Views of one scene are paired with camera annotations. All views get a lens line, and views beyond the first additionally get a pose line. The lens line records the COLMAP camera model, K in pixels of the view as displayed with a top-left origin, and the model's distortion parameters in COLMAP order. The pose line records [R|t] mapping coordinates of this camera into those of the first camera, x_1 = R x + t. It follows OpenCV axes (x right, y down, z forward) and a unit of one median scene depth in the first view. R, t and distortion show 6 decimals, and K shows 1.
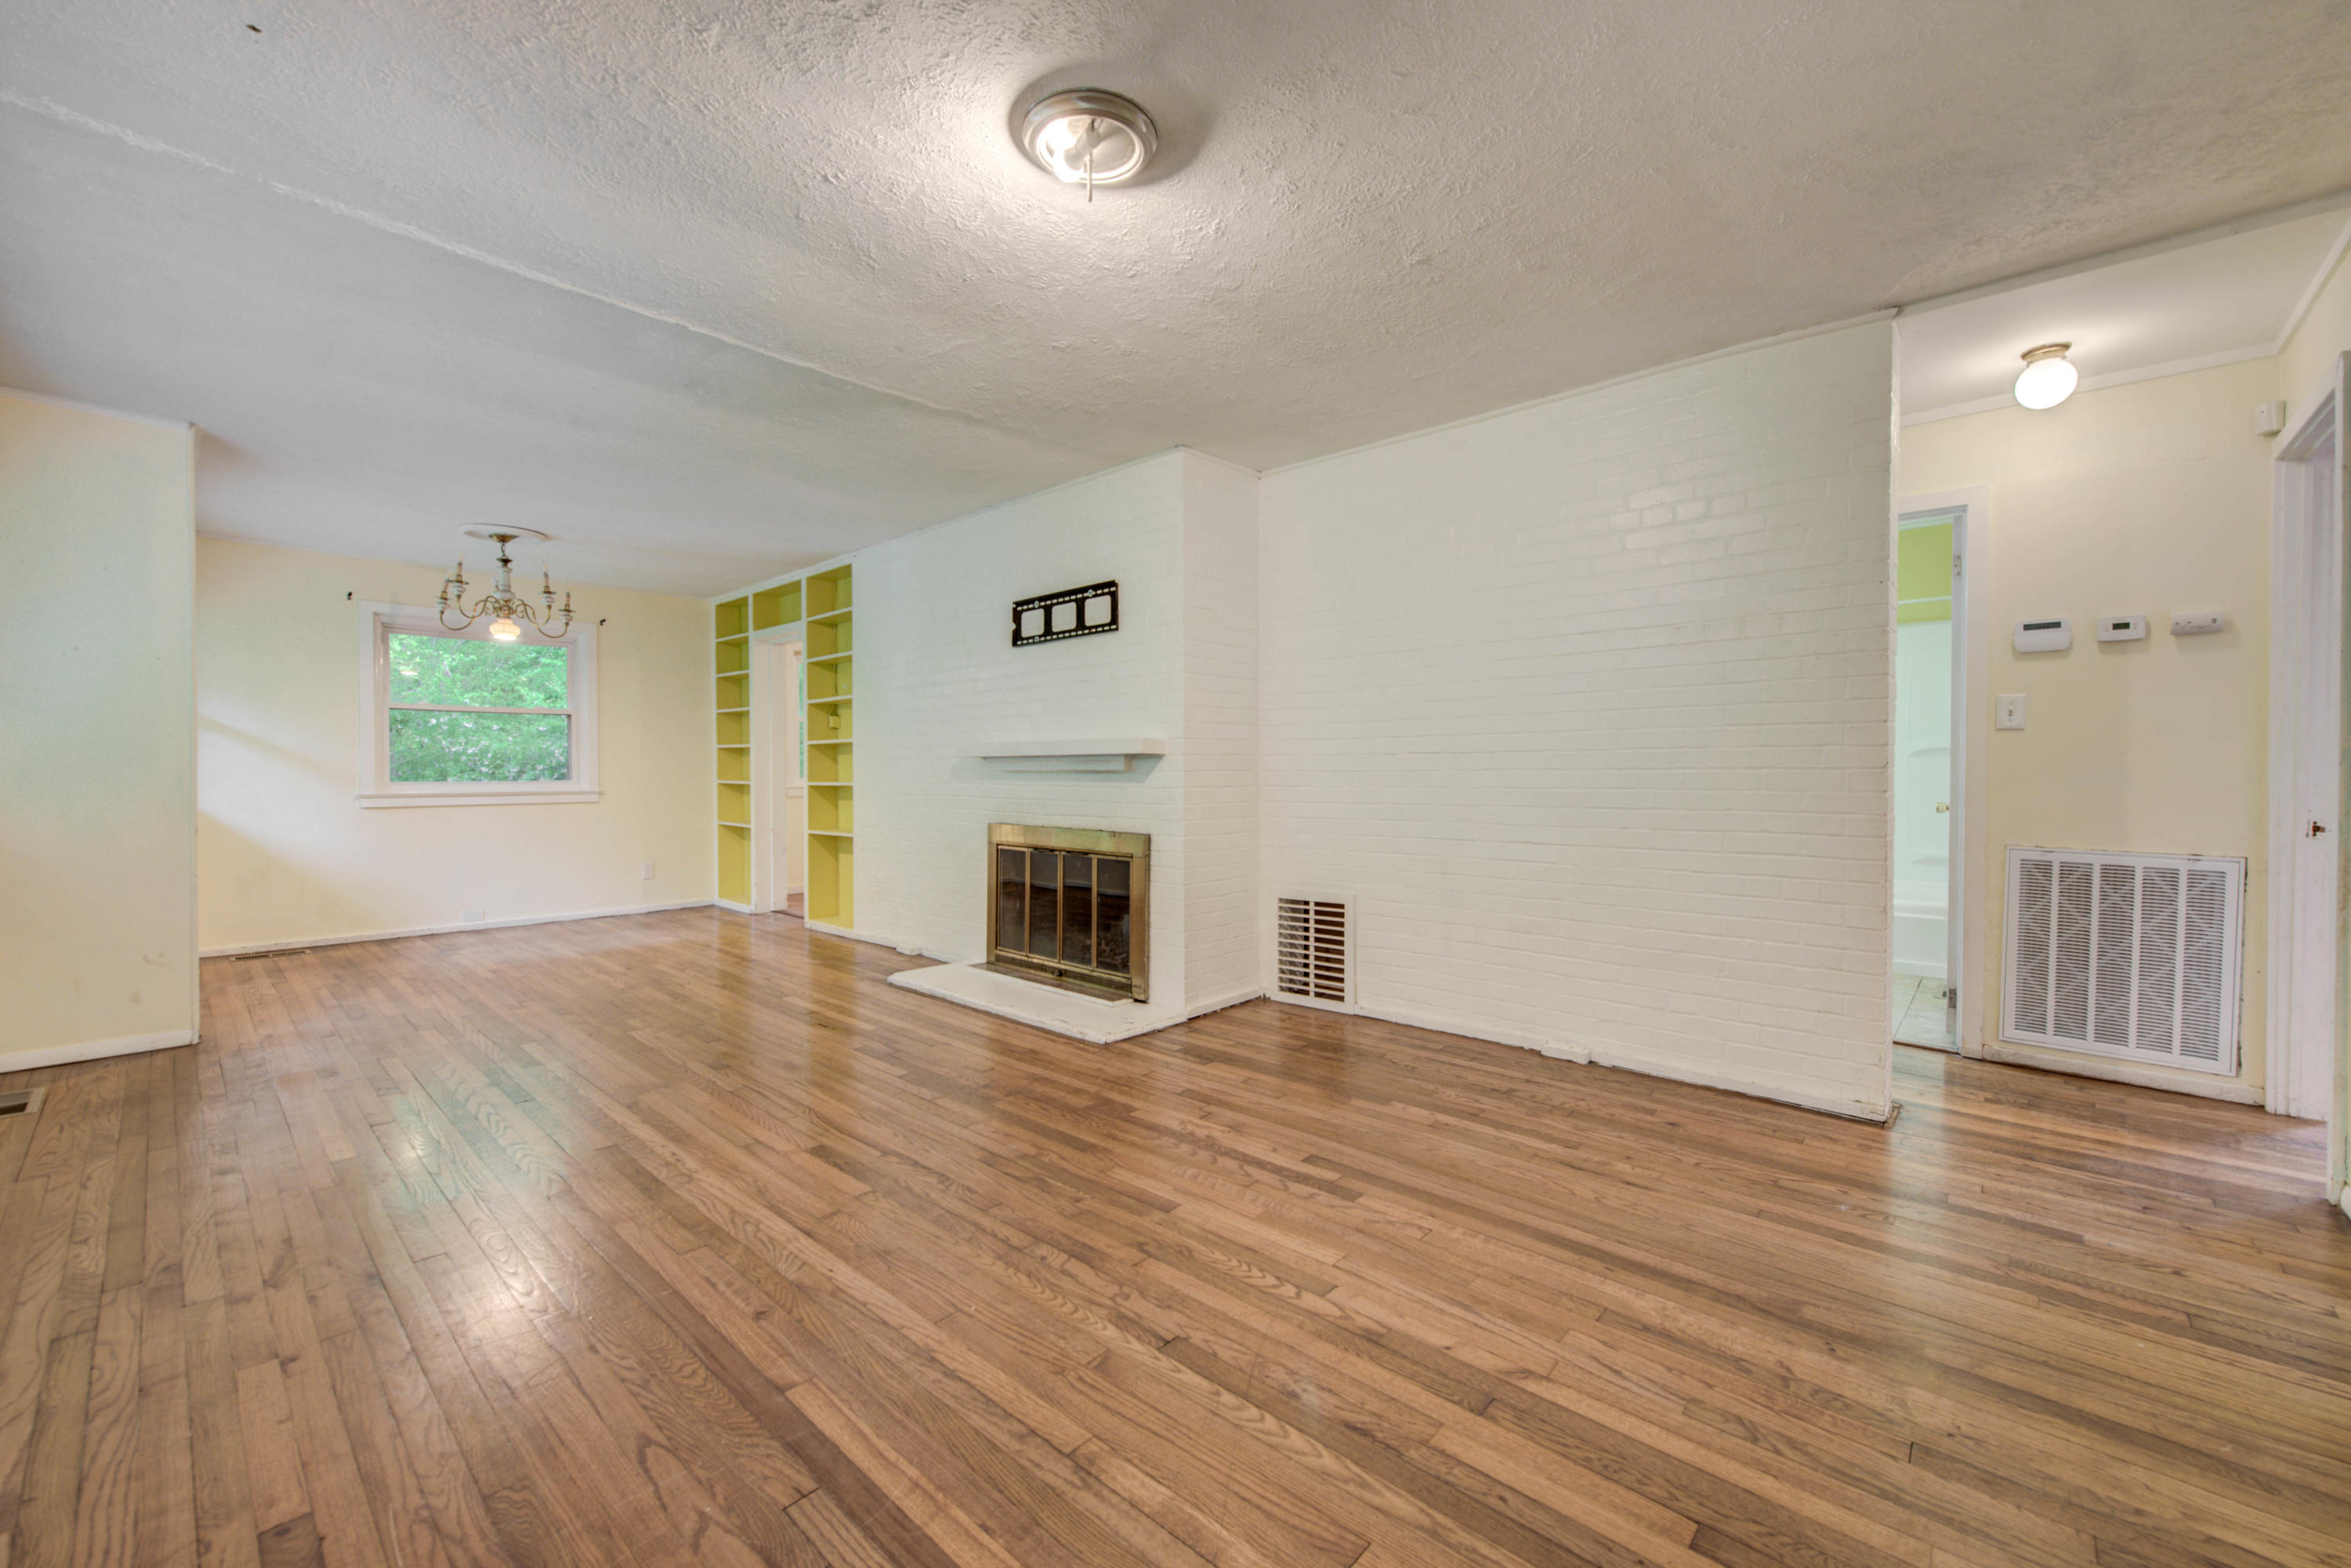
lens RADIAL K [[923.8, 0, 1176.5], [0, 923.8, 784.1], [0, 0, 1]] dist [0.002733, -0.001092]
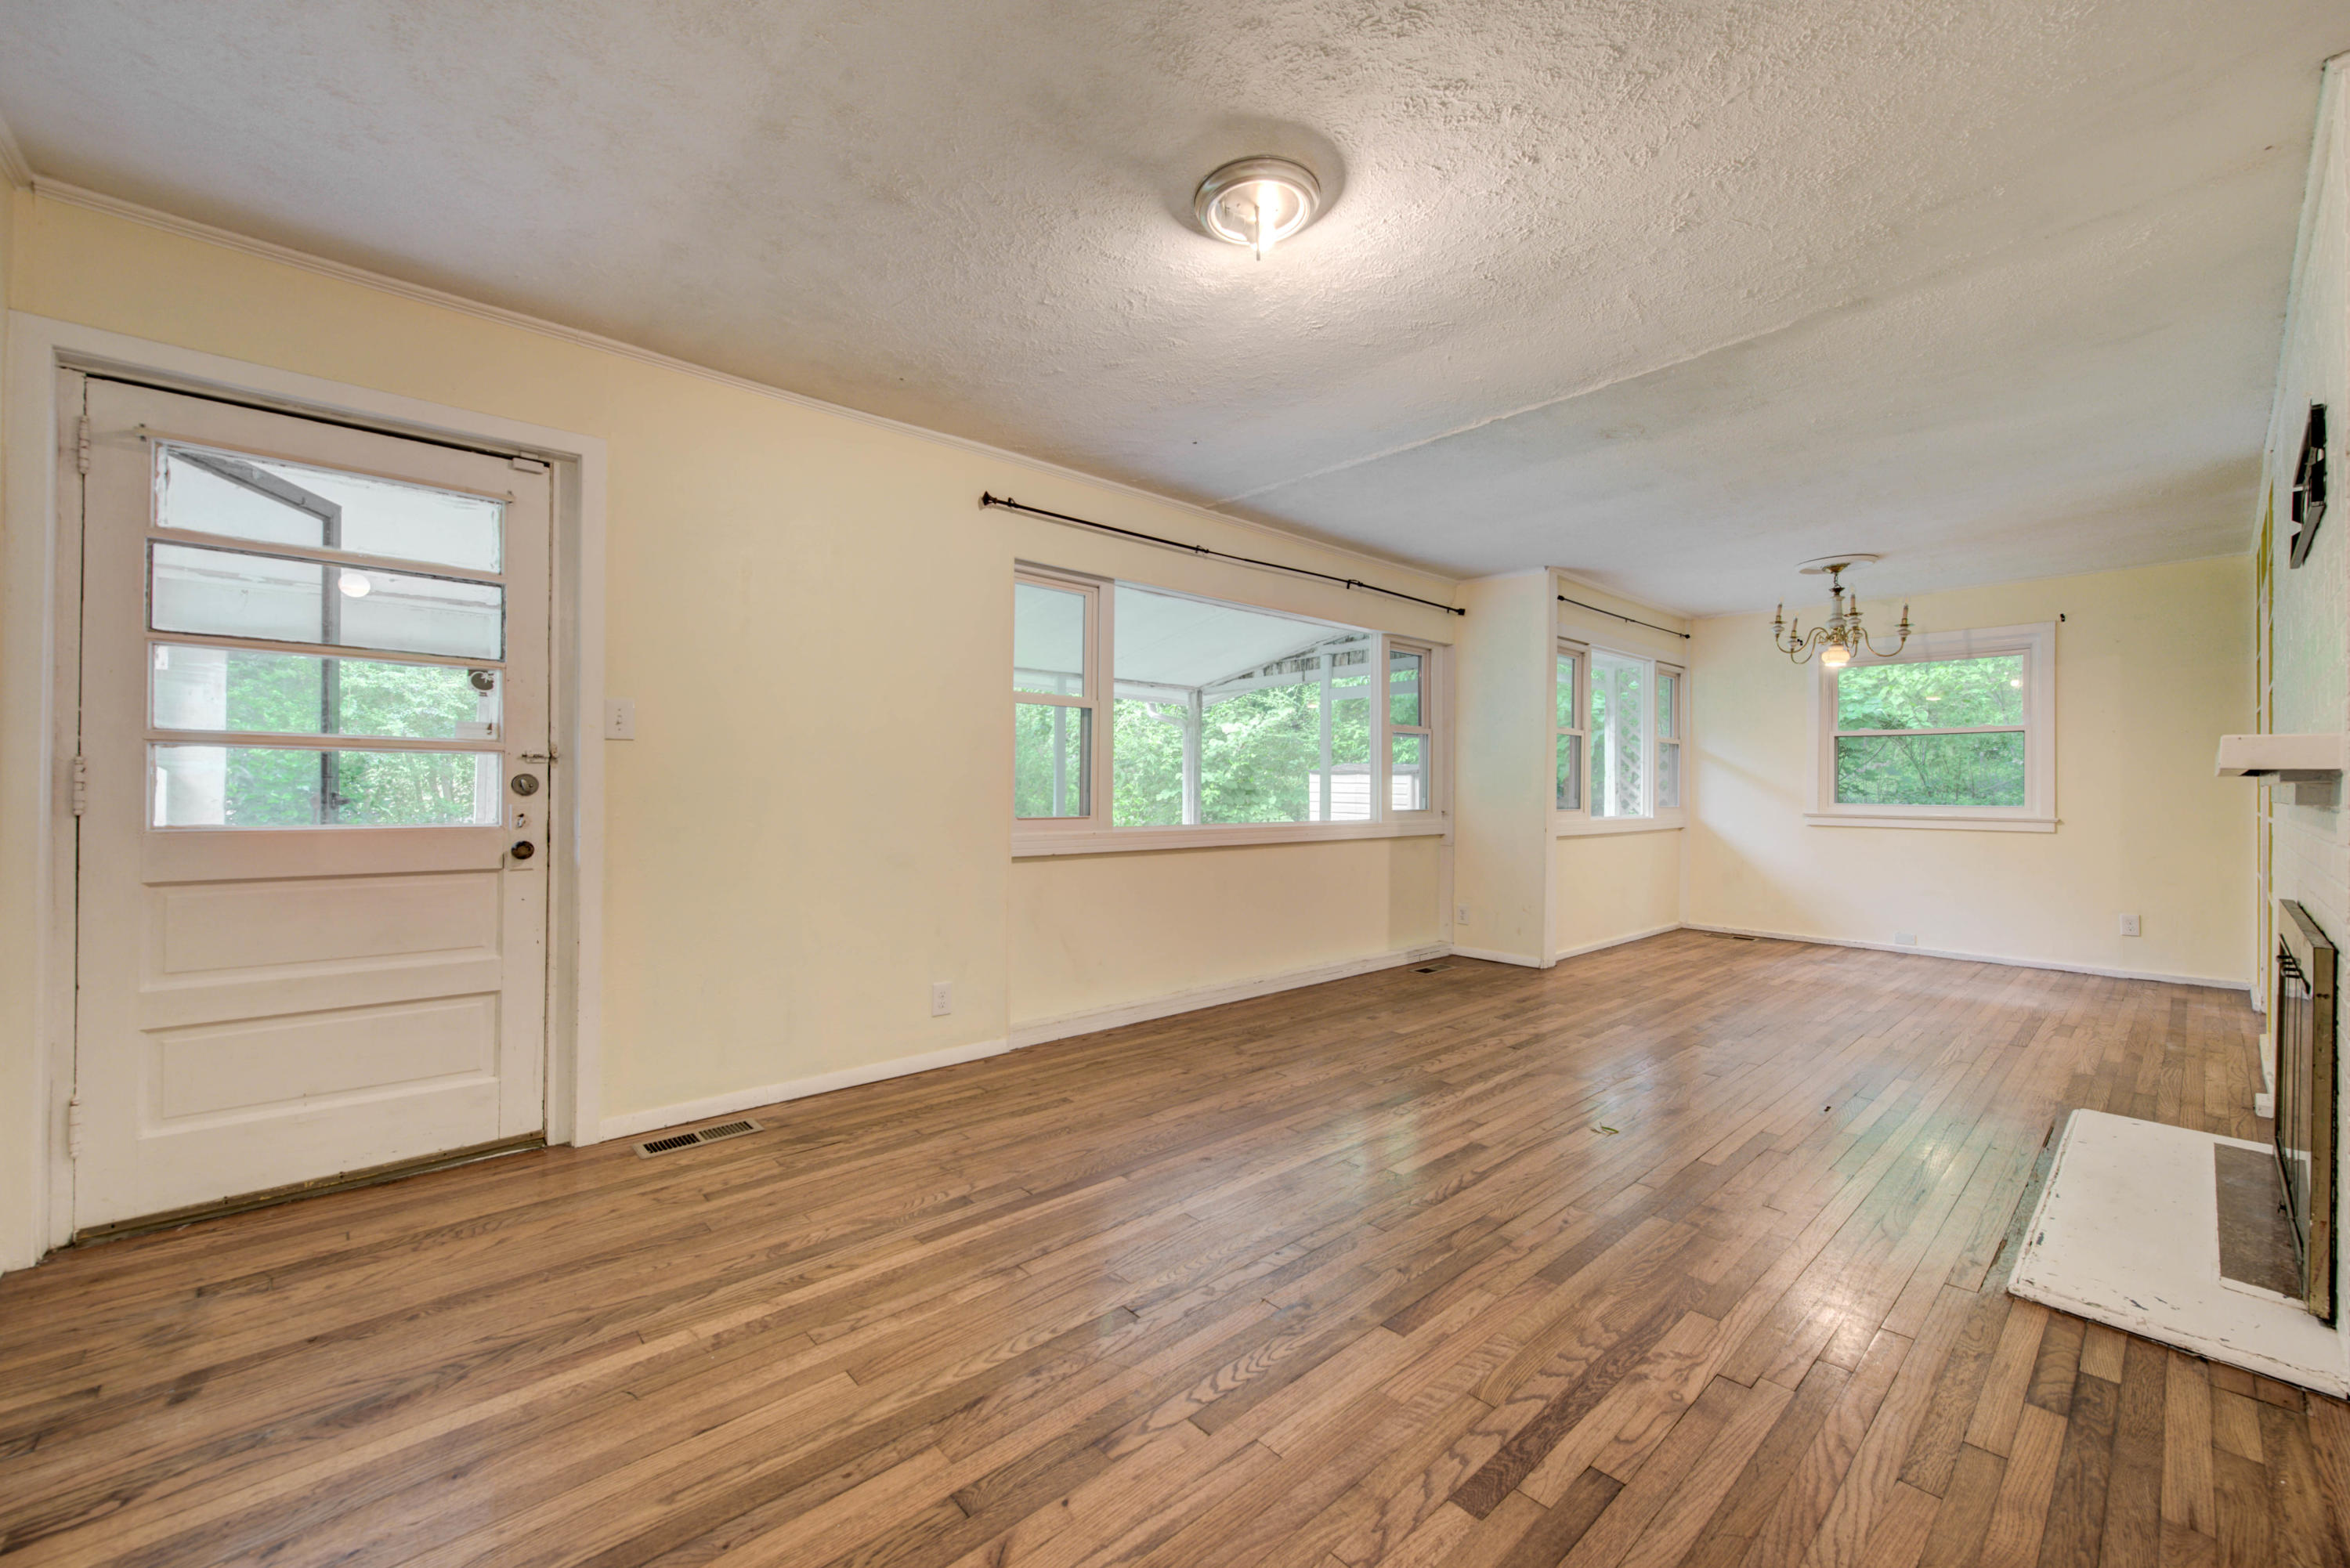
lens RADIAL K [[923.3, 0, 1190.8], [0, 923.3, 776.9], [0, 0, 1]] dist [0.002733, -0.001092]
pose [[-0.086184, -0.009608, -0.996233, 0.928324], [-0.023860, 0.999687, -0.007577, -0.022672], [0.995993, 0.023117, -0.086386, 0.981646]]
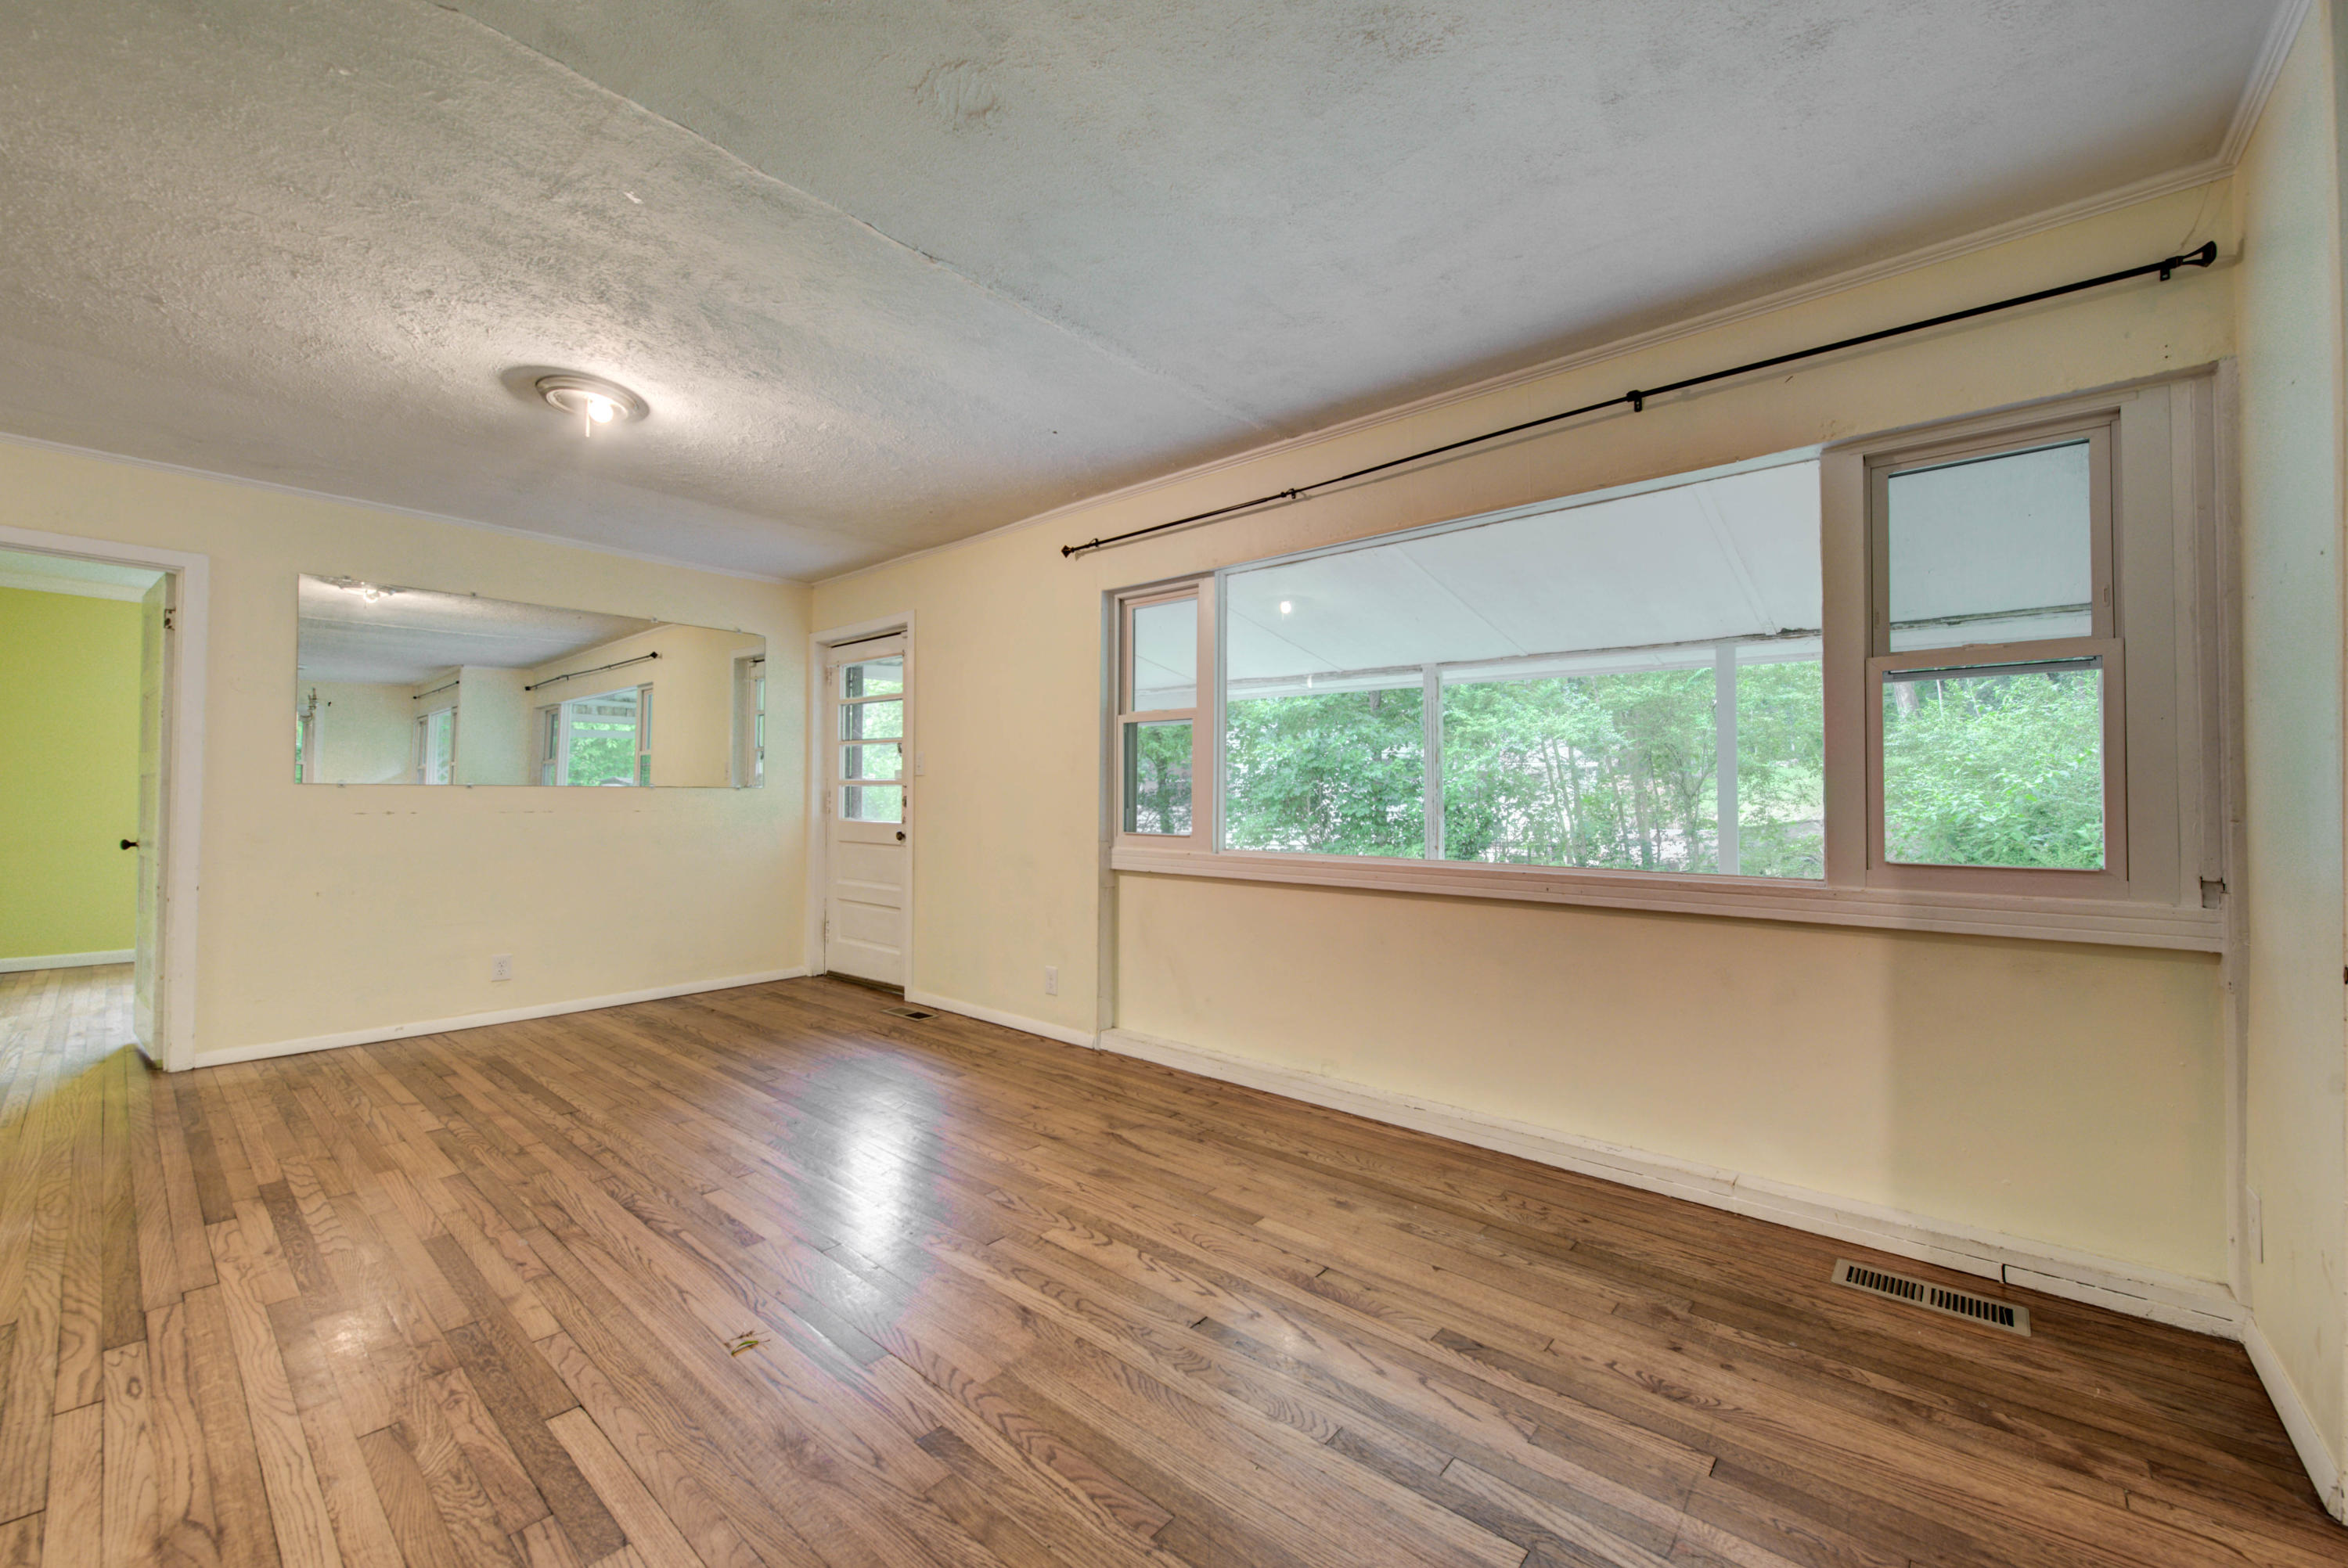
lens RADIAL K [[922.5, 0, 1183.4], [0, 922.5, 780.7], [0, 0, 1]] dist [0.002733, -0.001092]
pose [[-0.999519, -0.004304, -0.030710, -1.002939], [-0.004214, 0.999987, -0.002997, -0.052151], [0.030722, -0.002866, -0.999524, 2.463798]]
